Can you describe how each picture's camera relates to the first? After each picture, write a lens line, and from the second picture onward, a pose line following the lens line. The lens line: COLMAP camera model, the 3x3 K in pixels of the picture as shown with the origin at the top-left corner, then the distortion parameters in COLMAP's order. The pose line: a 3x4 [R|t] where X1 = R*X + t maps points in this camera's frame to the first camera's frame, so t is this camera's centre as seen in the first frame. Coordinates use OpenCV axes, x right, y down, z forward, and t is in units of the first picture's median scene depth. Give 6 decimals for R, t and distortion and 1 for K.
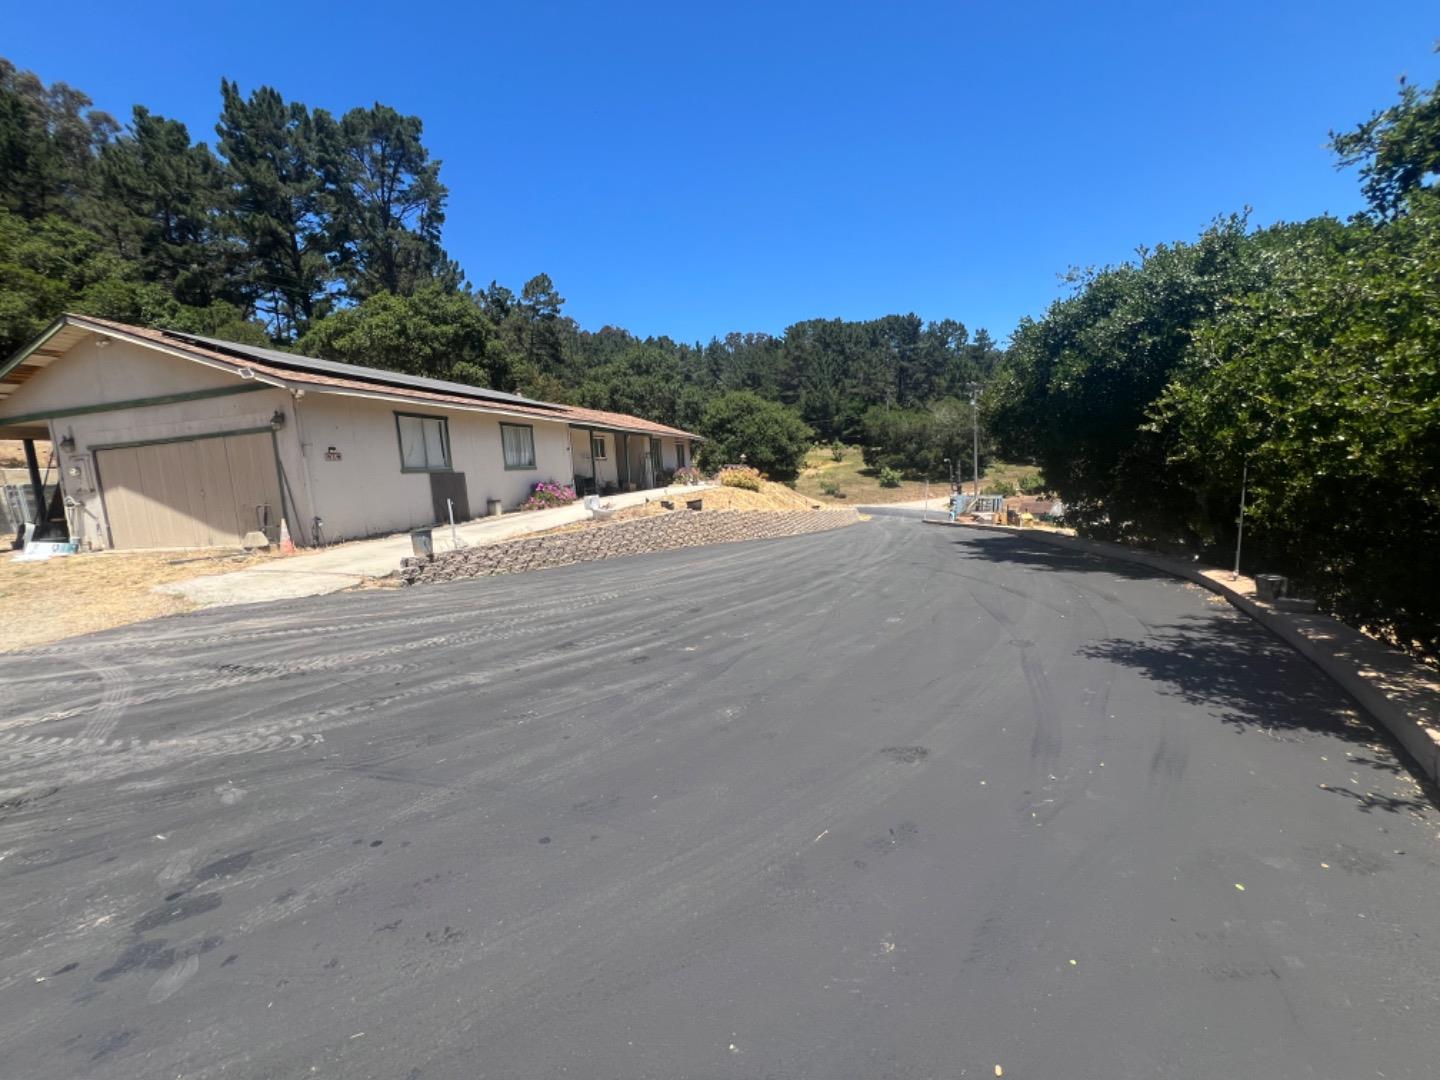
lens RADIAL K [[579.1, 0, 715.7], [0, 579.1, 536.2], [0, 0, 1]] dist [-0.002497, 0.000724]
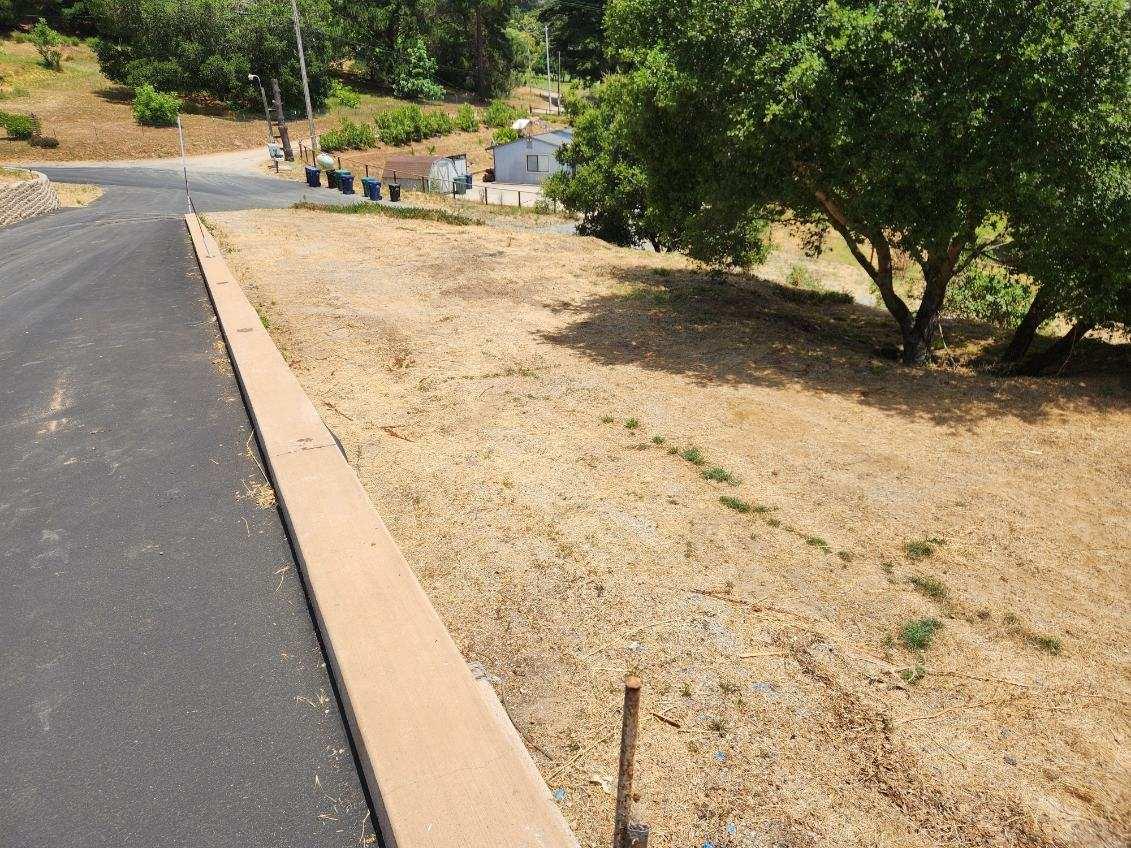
lens RADIAL K [[752.9, 0, 561.8], [0, 752.9, 415.6], [0, 0, 1]] dist [0.080702, -0.066296]
pose [[0.761135, -0.211417, 0.613169, 0.163226], [0.035451, 0.957530, 0.286146, -0.032679], [-0.647624, -0.196058, 0.736305, 0.321108]]
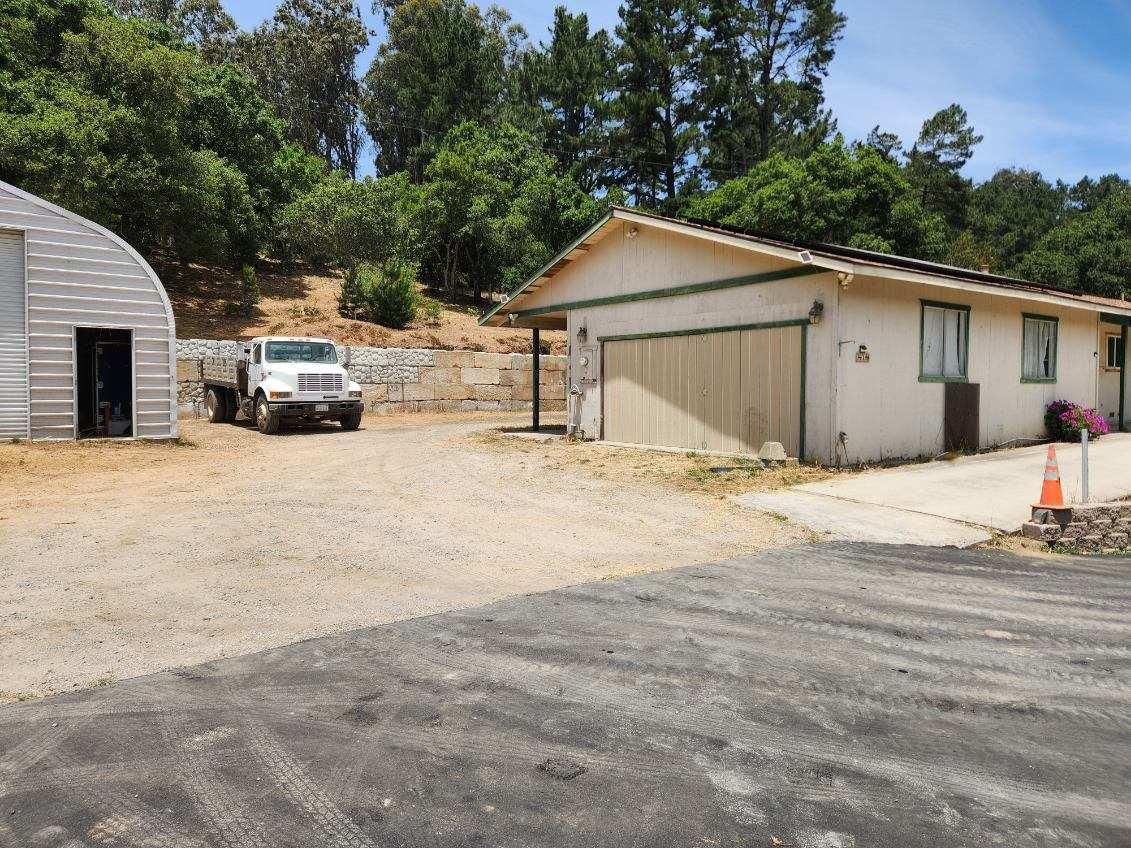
lens RADIAL K [[752.9, 0, 562.8], [0, 752.9, 413.8], [0, 0, 1]] dist [0.080702, -0.066296]
pose [[0.785468, 0.087569, -0.612676, -0.084822], [-0.123562, 0.992198, -0.016597, 0.001813], [0.606442, 0.088740, 0.790160, -0.017543]]
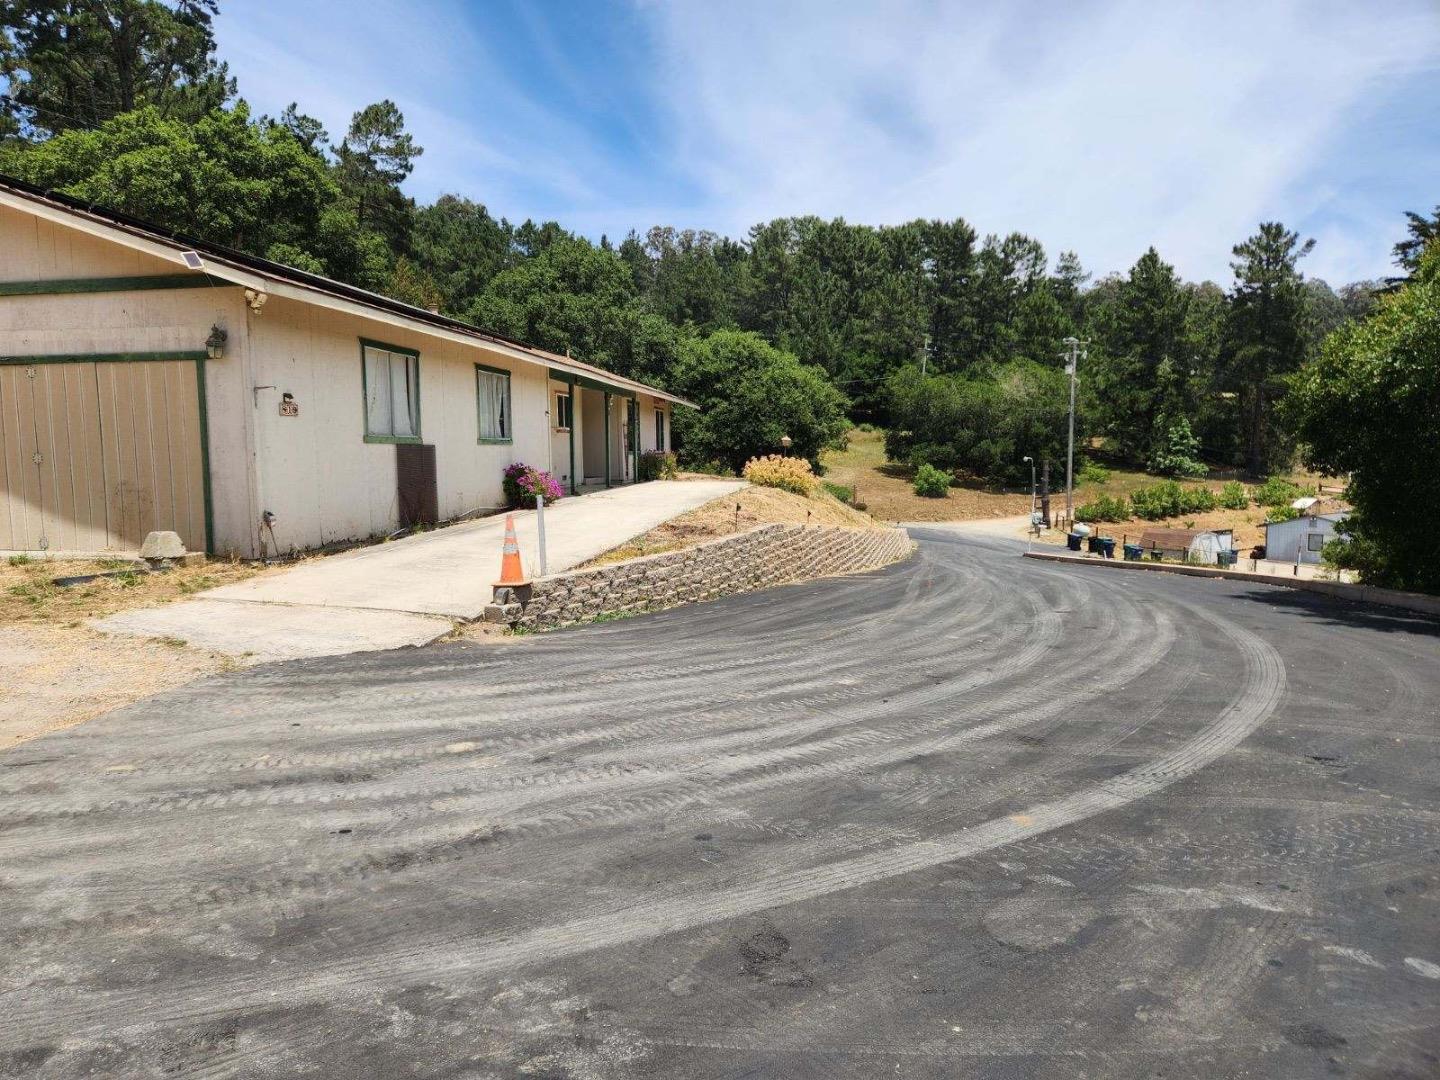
lens RADIAL K [[958.6, 0, 713.3], [0, 958.6, 535.9], [0, 0, 1]] dist [0.080702, -0.066296]
pose [[0.992581, 0.047205, 0.112050, -0.084762], [-0.044006, 0.998555, -0.030857, 0.000672], [-0.113345, 0.025697, 0.993223, -0.007820]]
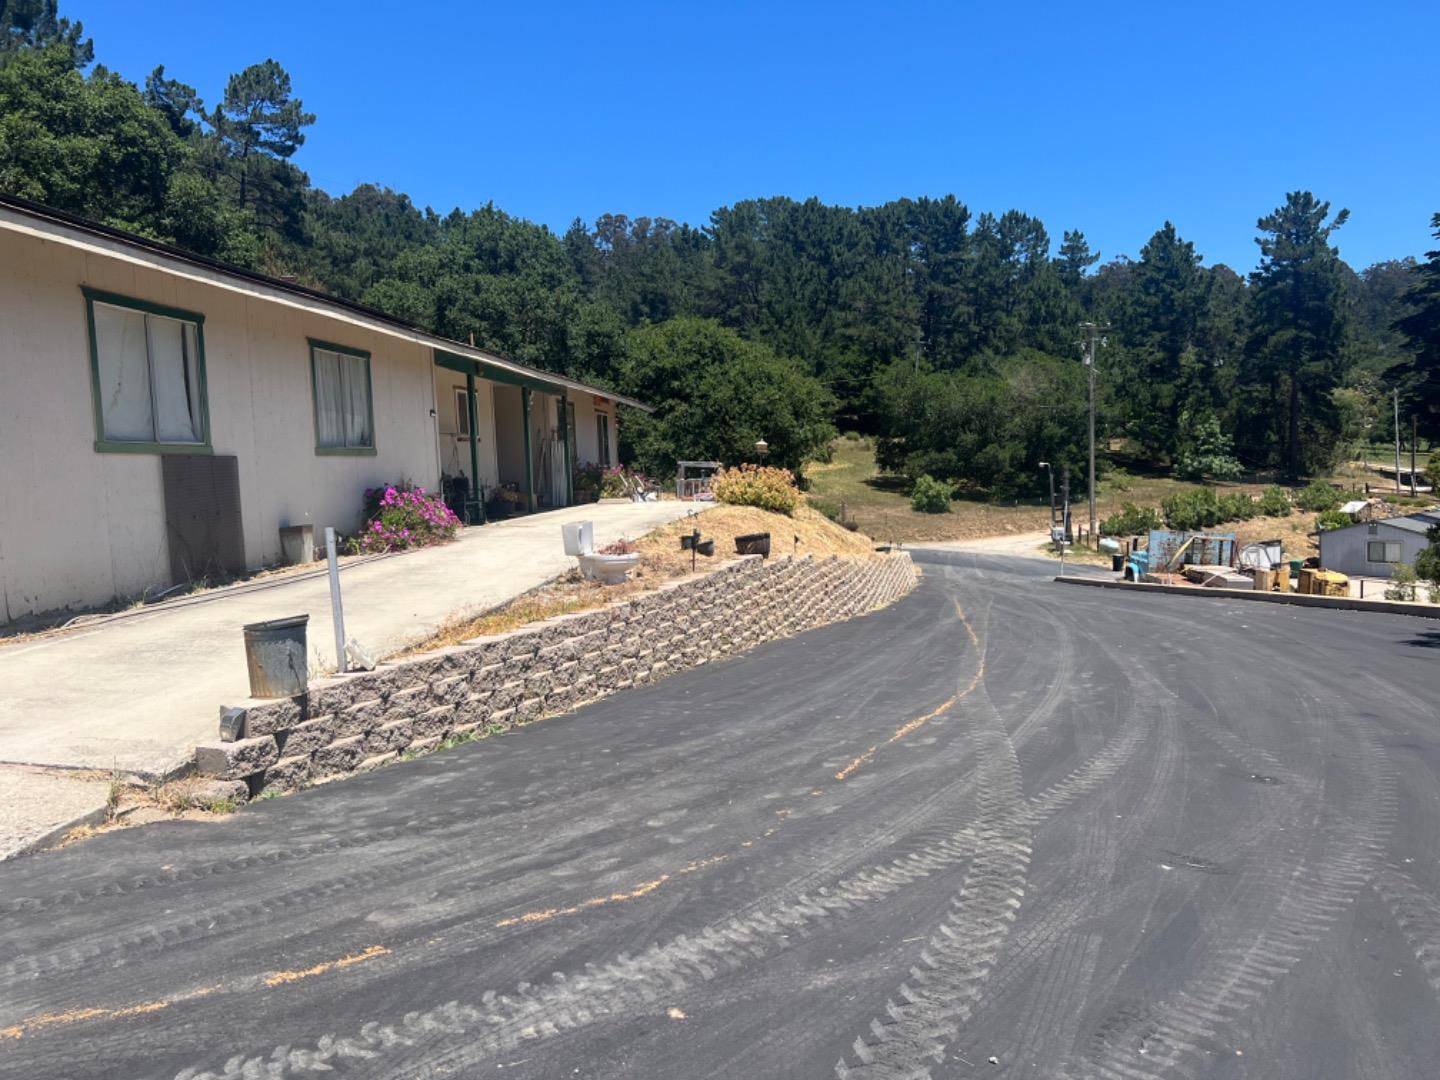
lens RADIAL K [[1082.4, 0, 717.2], [0, 1082.4, 548.4], [0, 0, 1]] dist [0.049297, -0.045230]
pose [[0.989499, 0.017090, 0.143523, -0.070632], [-0.010624, 0.998899, -0.045702, -0.005236], [-0.144146, 0.043697, 0.988591, 0.070075]]
